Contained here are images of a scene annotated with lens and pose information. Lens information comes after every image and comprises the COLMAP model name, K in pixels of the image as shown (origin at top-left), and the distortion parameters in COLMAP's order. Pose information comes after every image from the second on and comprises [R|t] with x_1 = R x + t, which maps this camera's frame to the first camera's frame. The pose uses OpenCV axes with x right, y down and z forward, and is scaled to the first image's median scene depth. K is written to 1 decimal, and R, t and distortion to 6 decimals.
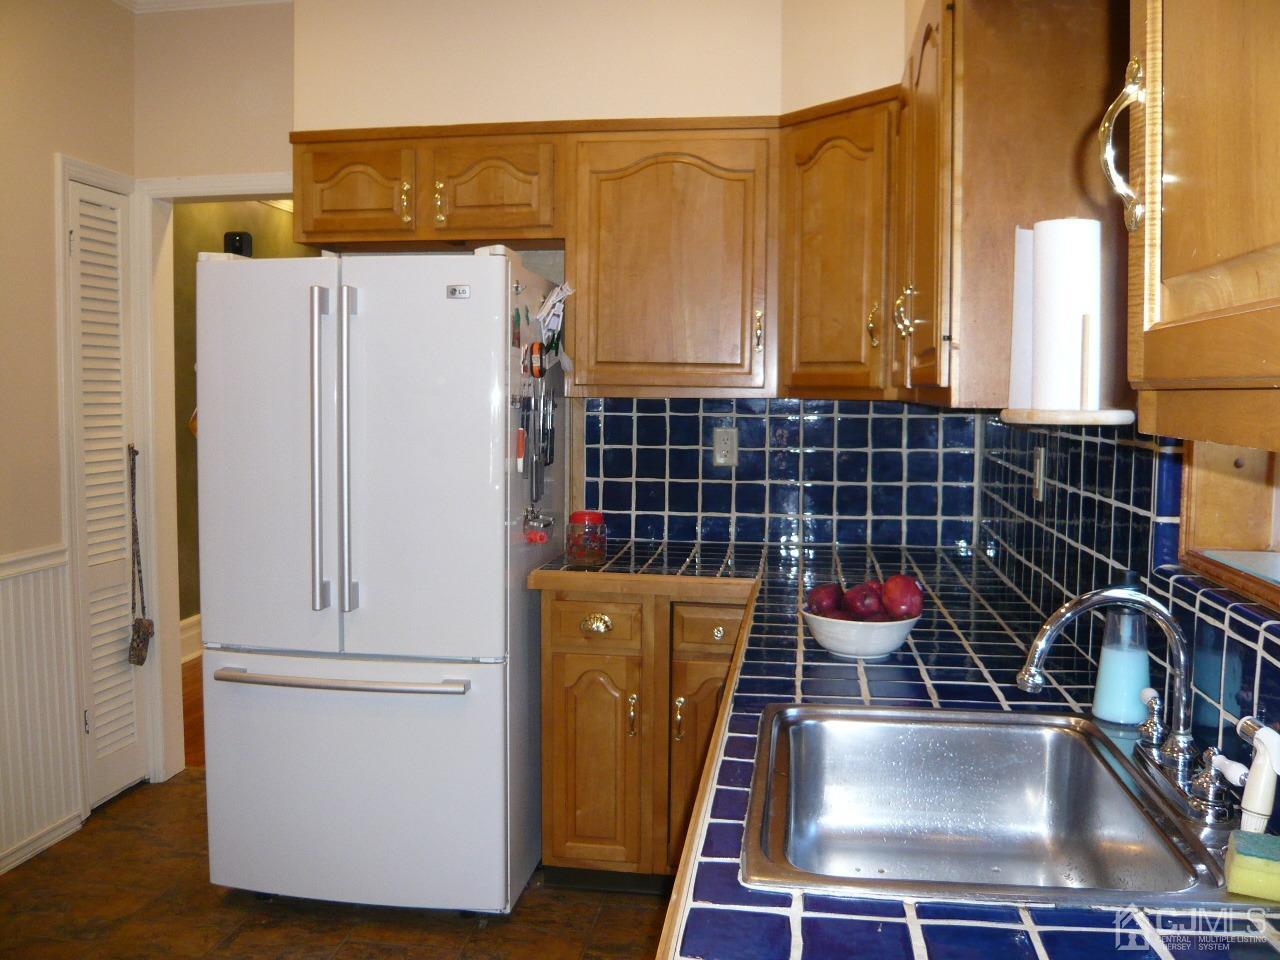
lens RADIAL K [[1087.2, 0, 635.7], [0, 1087.2, 475.4], [0, 0, 1]] dist [-0.104534, 0.046469]
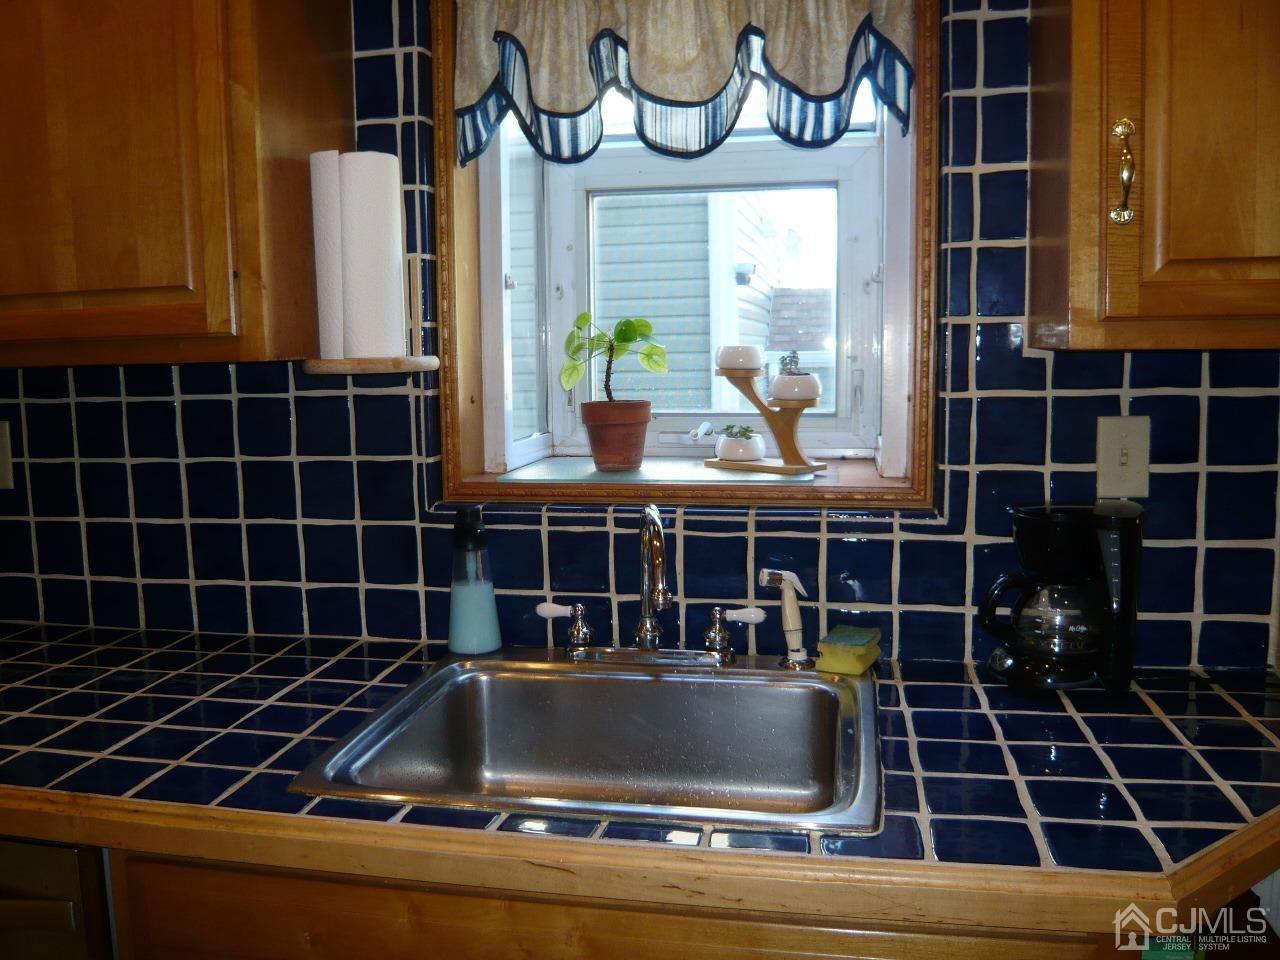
lens RADIAL K [[1087.2, 0, 607.7], [0, 1087.2, 462.0], [0, 0, 1]] dist [-0.104534, 0.046469]
pose [[0.037413, -0.124103, 0.991564, -0.567422], [0.100808, 0.987665, 0.119812, -0.067096], [-0.994202, 0.095475, 0.049463, 0.789329]]
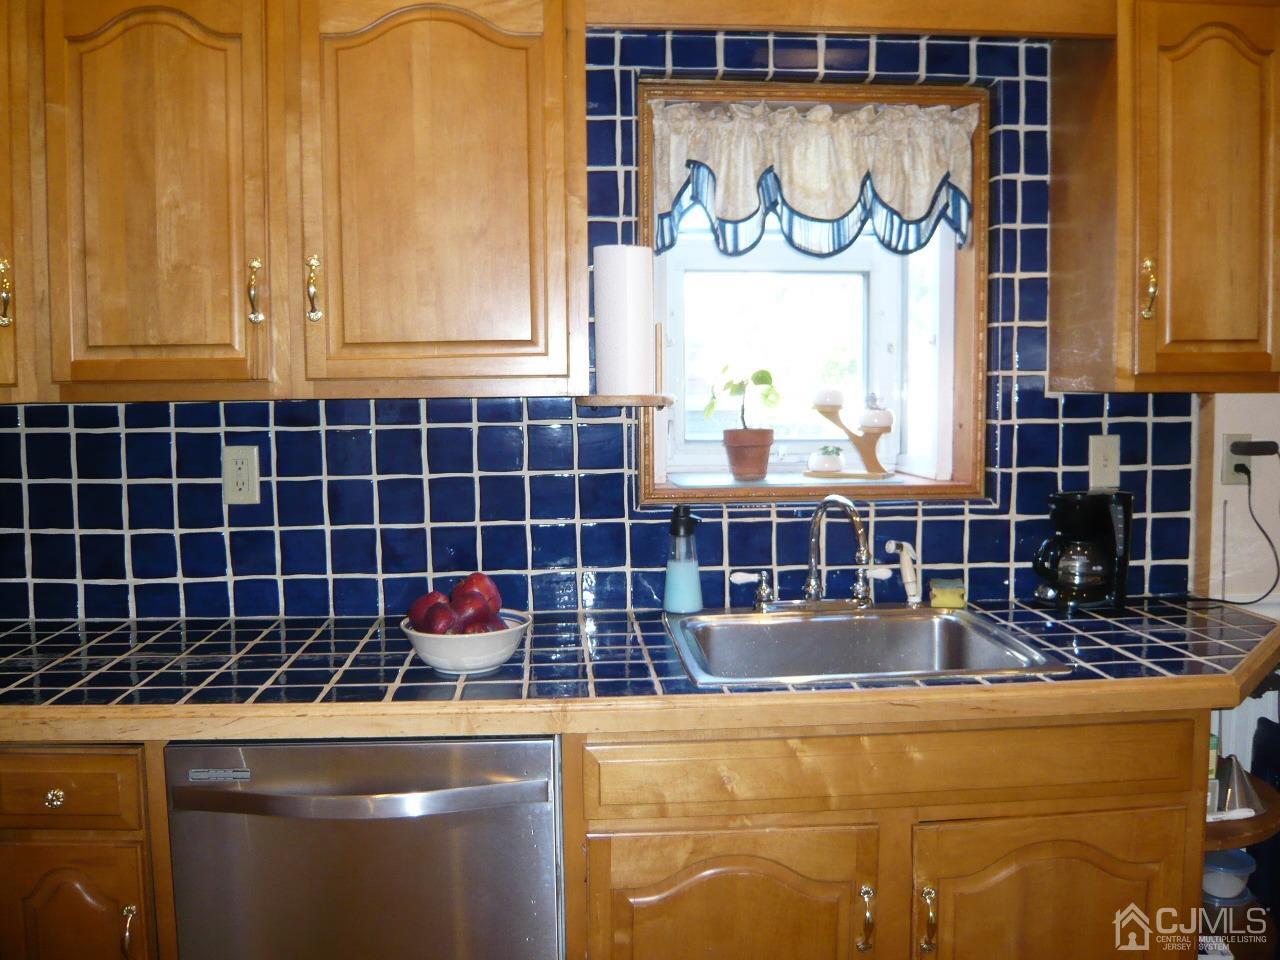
lens RADIAL K [[1087.2, 0, 613.4], [0, 1087.2, 459.7], [0, 0, 1]] dist [-0.104534, 0.046469]
pose [[-0.219918, -0.078308, 0.972370, -0.896902], [0.086939, 0.991233, 0.099490, -0.119977], [-0.971637, 0.106417, -0.211182, 1.345124]]
